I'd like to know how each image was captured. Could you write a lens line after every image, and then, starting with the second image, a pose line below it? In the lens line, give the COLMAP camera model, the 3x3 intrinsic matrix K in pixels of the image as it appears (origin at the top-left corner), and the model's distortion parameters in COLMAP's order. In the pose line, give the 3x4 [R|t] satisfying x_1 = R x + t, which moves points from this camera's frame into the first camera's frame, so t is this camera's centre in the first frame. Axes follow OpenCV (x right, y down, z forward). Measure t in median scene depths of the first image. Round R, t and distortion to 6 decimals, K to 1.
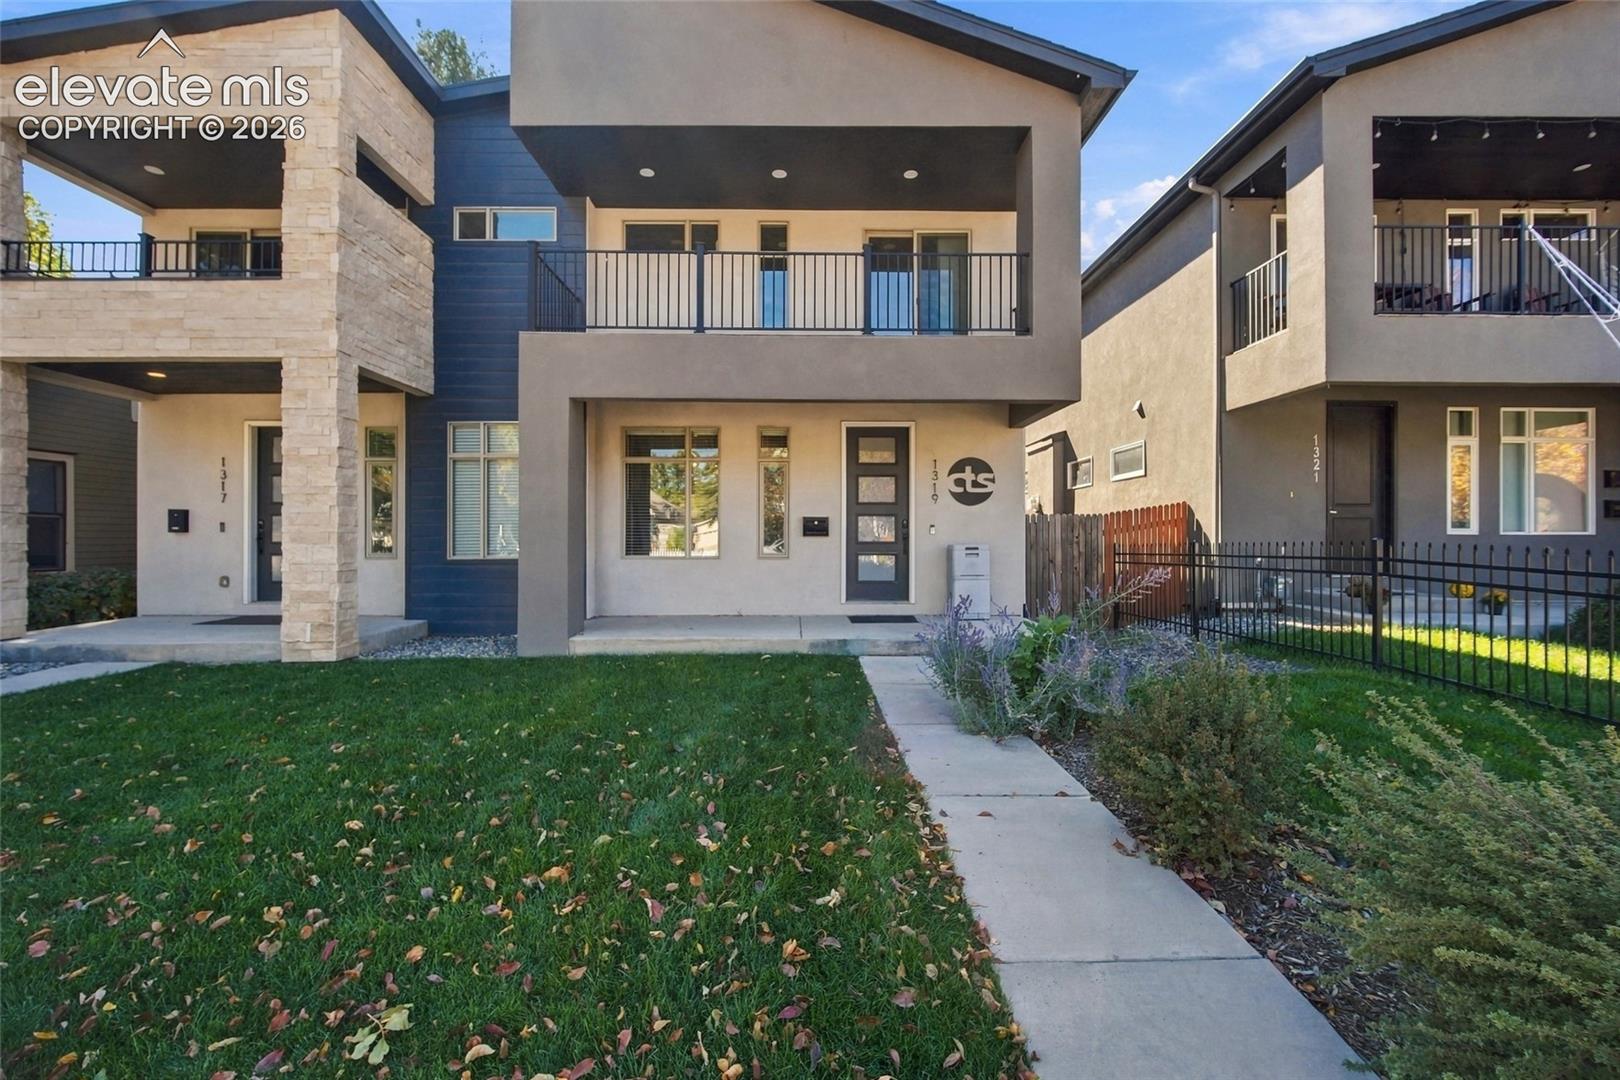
lens RADIAL K [[634.4, 0, 807.4], [0, 634.4, 538.5], [0, 0, 1]] dist [0.002617, 0.000059]
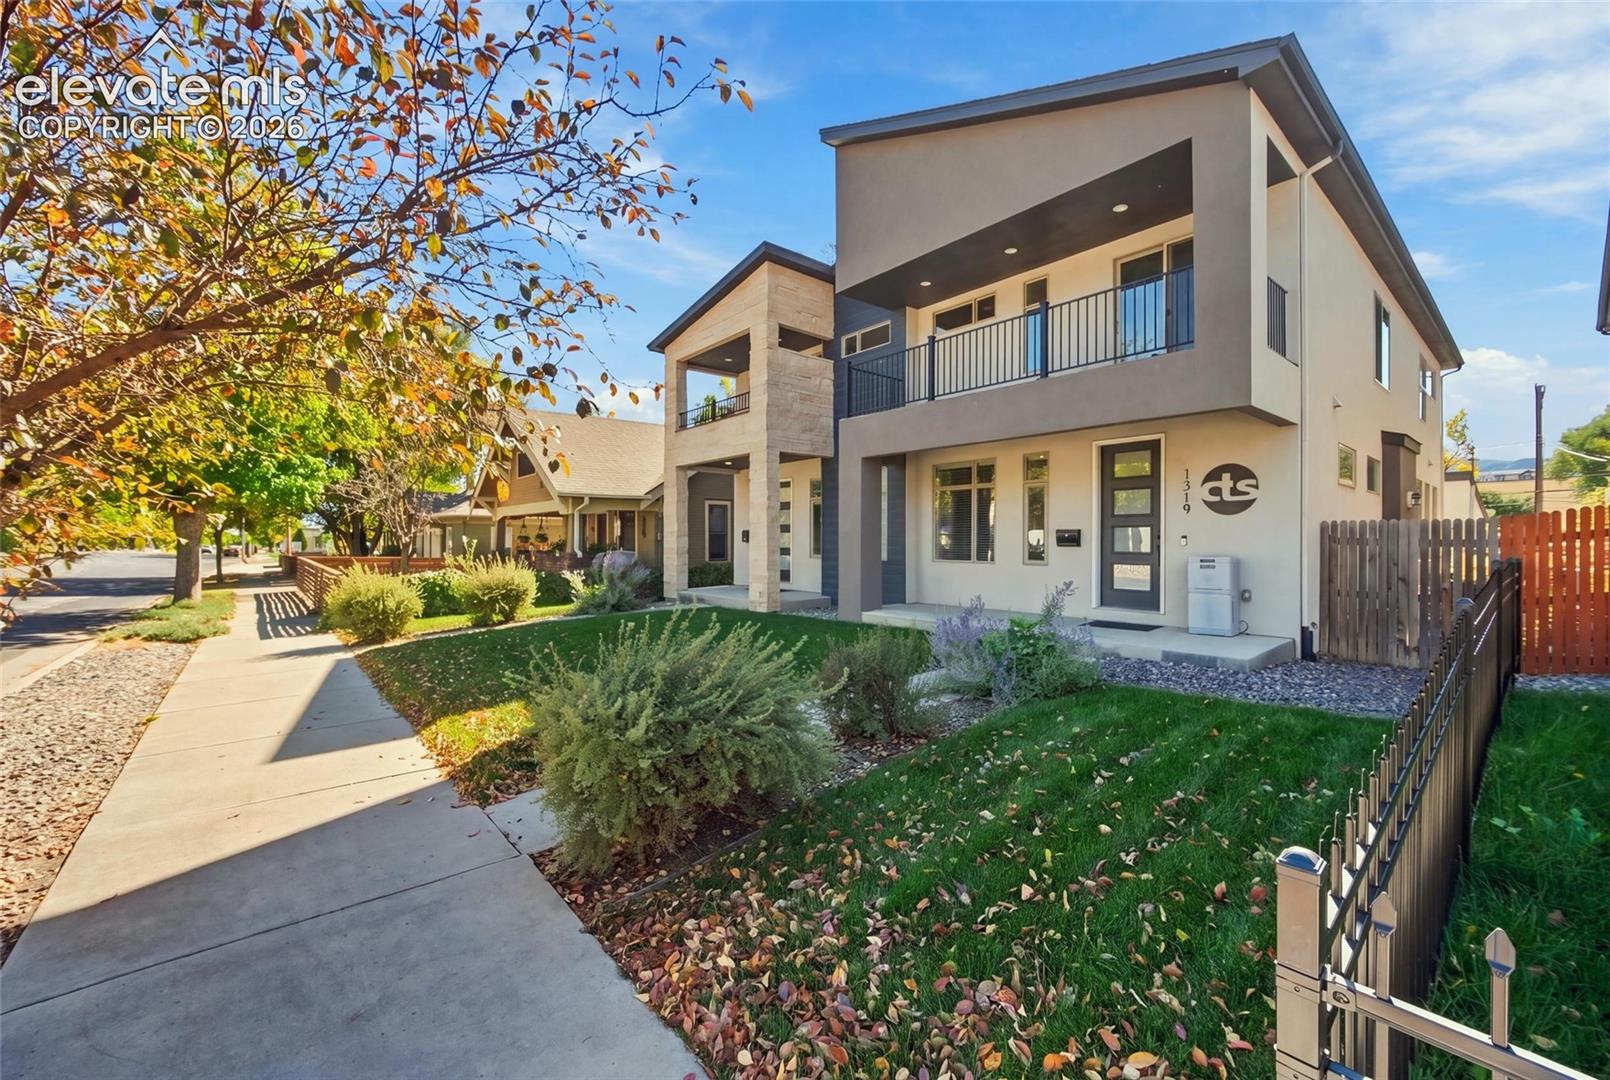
lens RADIAL K [[630.5, 0, 803.7], [0, 630.5, 541.1], [0, 0, 1]] dist [0.002617, 0.000059]
pose [[0.645136, 0.000690, -0.764068, 0.561590], [0.000886, 0.999998, 0.001651, -0.015407], [0.764067, -0.001742, 0.645134, -0.080326]]
